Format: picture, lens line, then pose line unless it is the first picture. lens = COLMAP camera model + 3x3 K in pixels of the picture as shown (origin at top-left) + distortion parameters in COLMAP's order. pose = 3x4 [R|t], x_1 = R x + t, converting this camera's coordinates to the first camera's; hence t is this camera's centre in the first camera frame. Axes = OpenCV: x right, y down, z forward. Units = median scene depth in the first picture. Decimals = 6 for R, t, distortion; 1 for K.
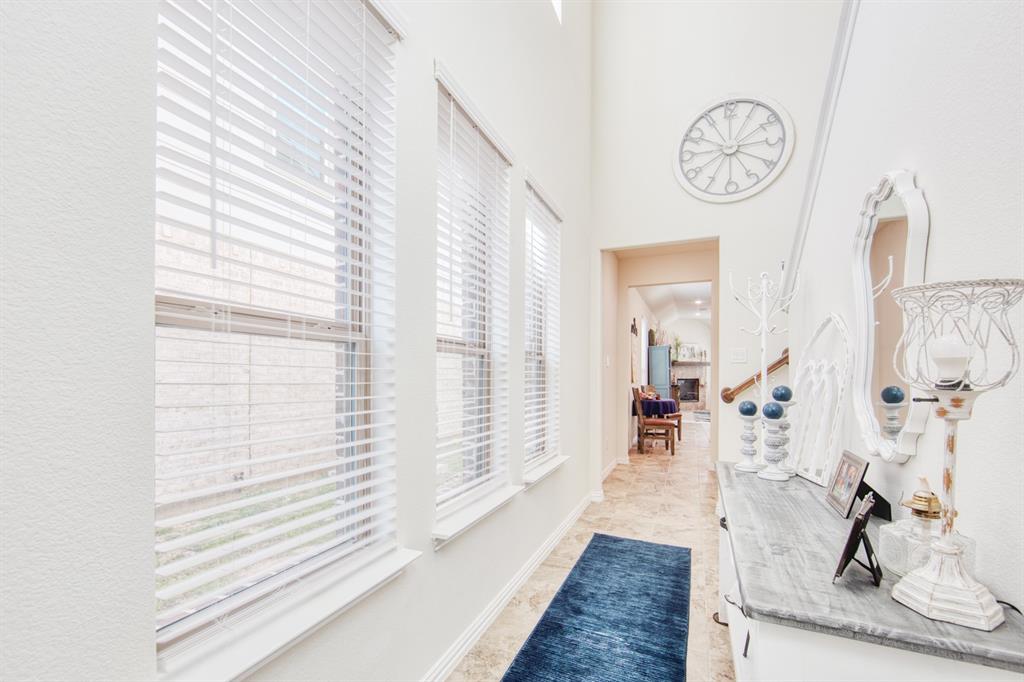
lens RADIAL K [[421.6, 0, 508.2], [0, 421.6, 373.5], [0, 0, 1]] dist [0.000603, -0.000020]
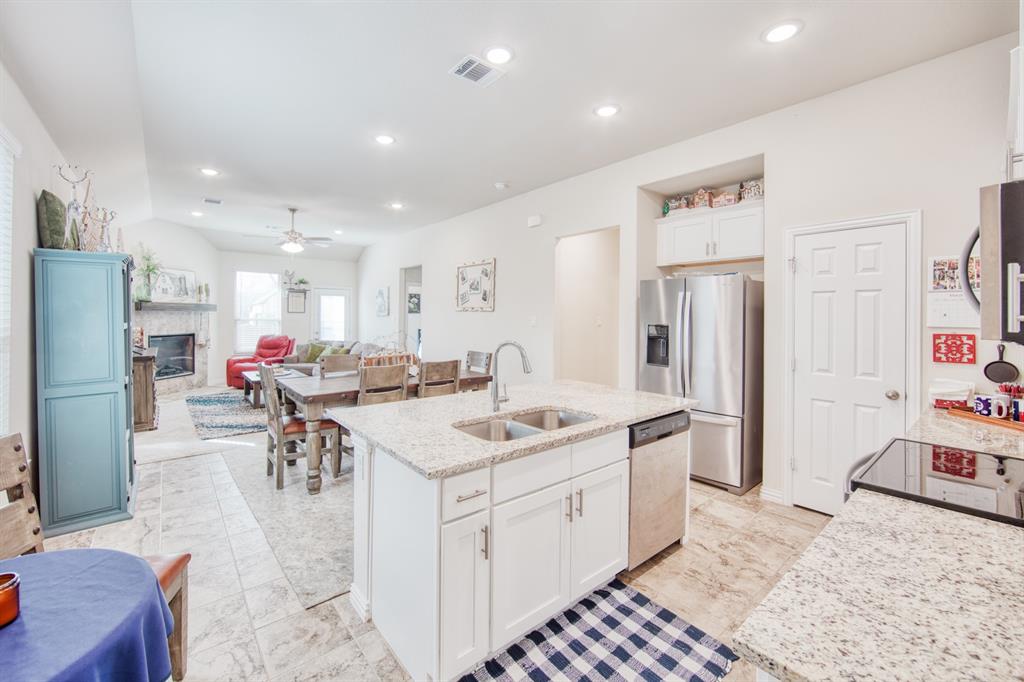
lens RADIAL K [[421.6, 0, 516.3], [0, 421.6, 317.8], [0, 0, 1]] dist [0.000603, -0.000020]
pose [[0.446670, -0.000211, 0.894699, 0.140742], [-0.005110, 0.999983, 0.002787, -0.012570], [-0.894684, -0.005817, 0.446661, 0.367121]]
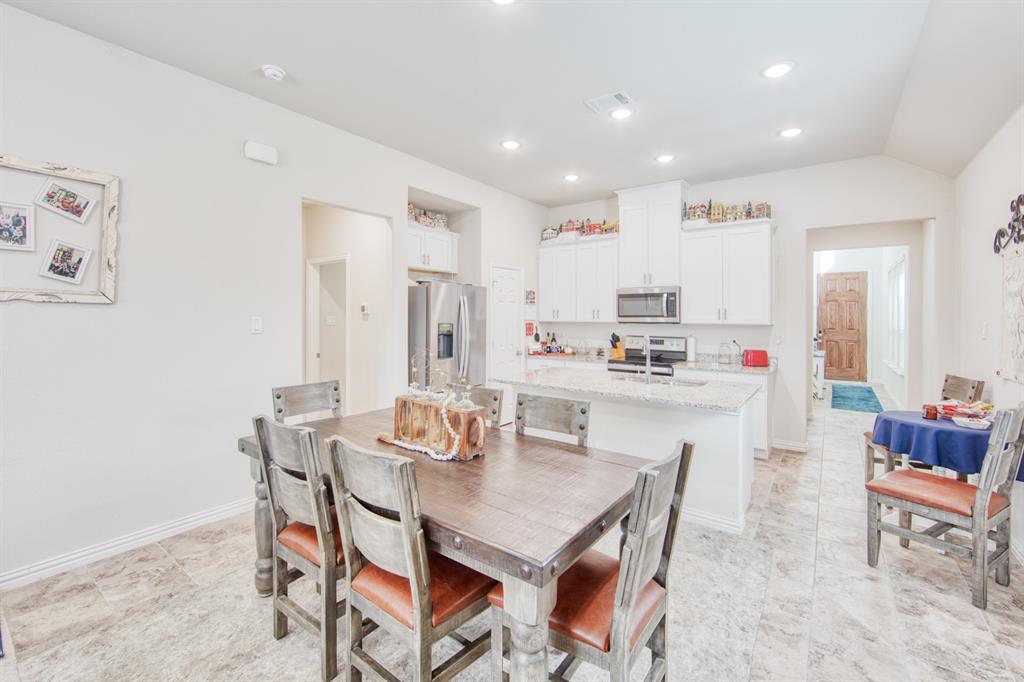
lens RADIAL K [[421.6, 0, 517.9], [0, 421.6, 315.2], [0, 0, 1]] dist [0.000603, -0.000020]
pose [[-0.972414, -0.002641, 0.233246, 0.355796], [-0.002637, 0.999996, 0.000332, -0.014357], [-0.233246, -0.000292, -0.972418, 0.808945]]
